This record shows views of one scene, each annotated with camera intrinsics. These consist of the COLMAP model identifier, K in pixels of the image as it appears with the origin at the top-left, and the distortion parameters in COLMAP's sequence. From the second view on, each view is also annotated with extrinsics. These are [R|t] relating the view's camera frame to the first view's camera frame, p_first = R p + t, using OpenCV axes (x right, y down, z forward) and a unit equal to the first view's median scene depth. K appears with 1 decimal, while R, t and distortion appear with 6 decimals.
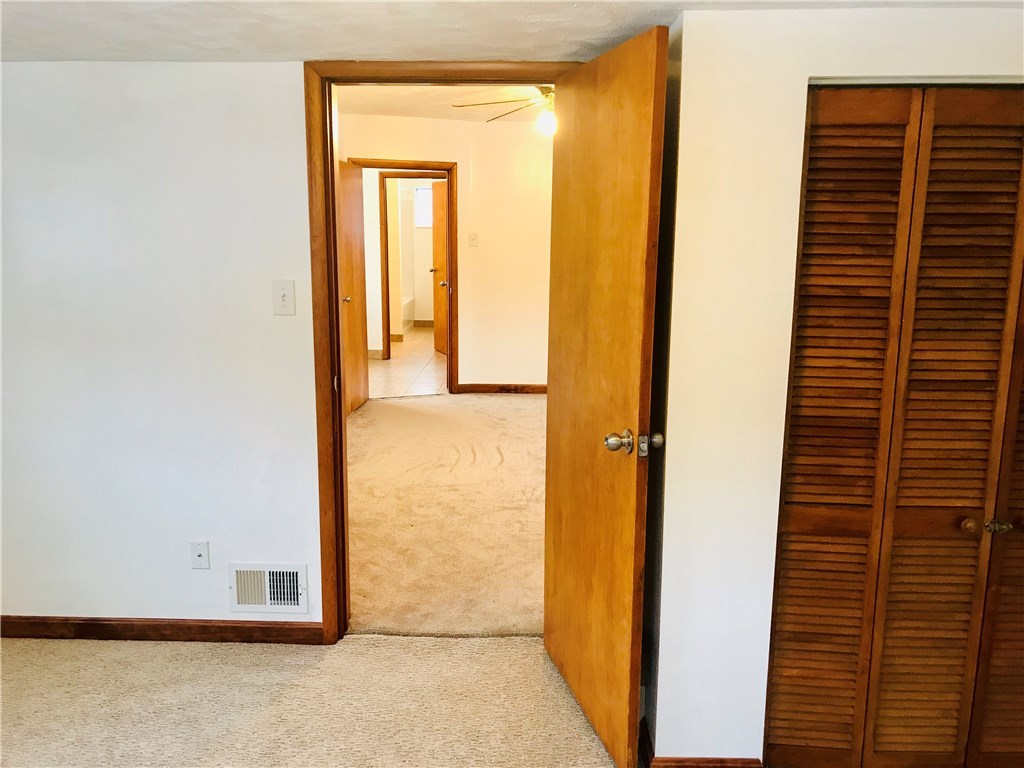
lens RADIAL K [[839.7, 0, 515.6], [0, 839.7, 387.5], [0, 0, 1]] dist [0.020879, -0.012984]
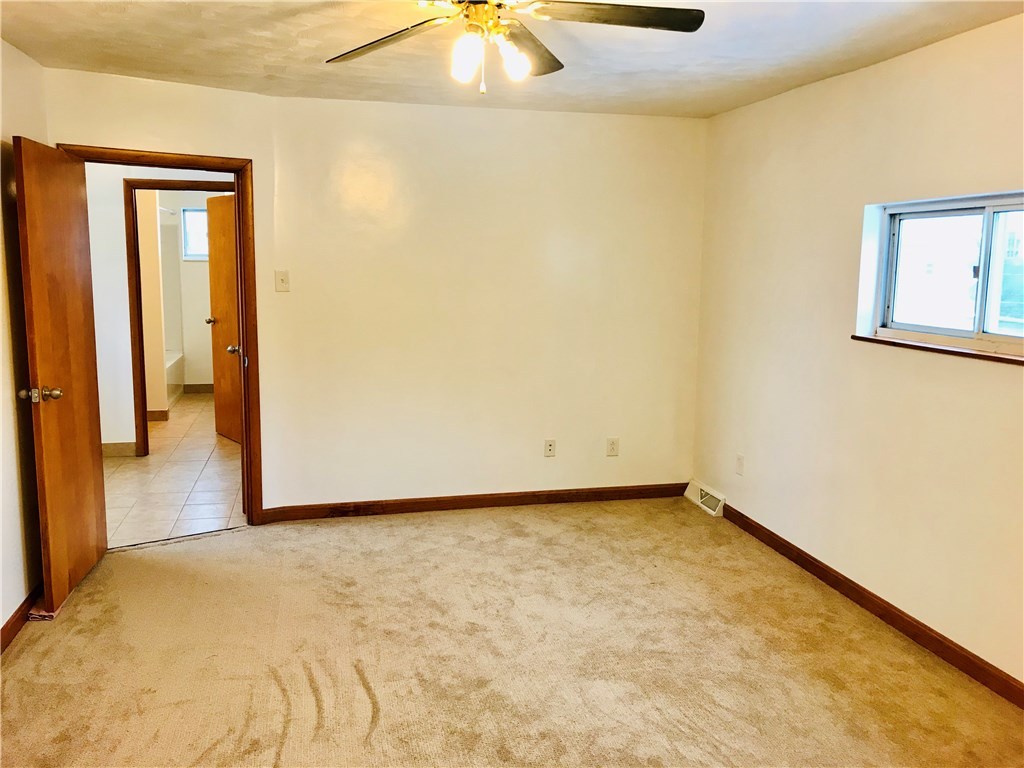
lens RADIAL K [[839.7, 0, 516.5], [0, 839.7, 377.9], [0, 0, 1]] dist [0.020879, -0.012984]
pose [[0.966624, -0.031937, 0.254199, -0.041569], [0.043914, 0.998170, -0.041580, -0.067440], [-0.252406, 0.051355, 0.966258, 0.334905]]
